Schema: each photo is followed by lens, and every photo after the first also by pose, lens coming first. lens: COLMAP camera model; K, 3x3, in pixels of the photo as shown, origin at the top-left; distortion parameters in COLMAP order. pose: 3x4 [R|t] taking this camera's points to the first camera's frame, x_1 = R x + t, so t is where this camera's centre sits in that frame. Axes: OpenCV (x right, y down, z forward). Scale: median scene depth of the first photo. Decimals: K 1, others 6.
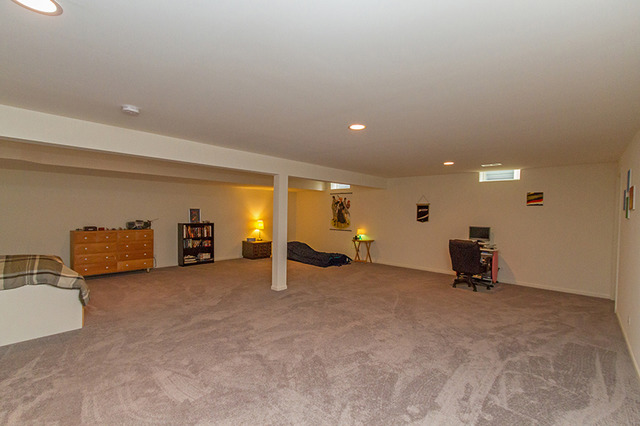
lens RADIAL K [[289.9, 0, 319.9], [0, 289.9, 215.5], [0, 0, 1]] dist [0.002942, -0.000249]
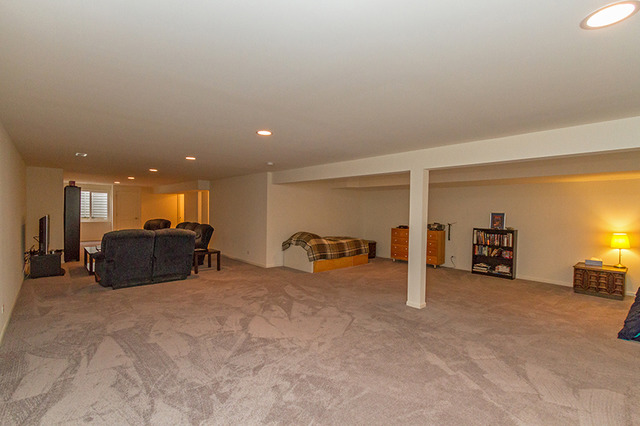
lens RADIAL K [[289.9, 0, 319.9], [0, 289.9, 215.5], [0, 0, 1]] dist [0.002942, -0.000249]
pose [[-0.098579, -0.001275, -0.995128, 0.497927], [-0.031172, 0.999512, 0.001807, -0.000441], [0.994641, 0.031198, -0.098570, 0.549841]]
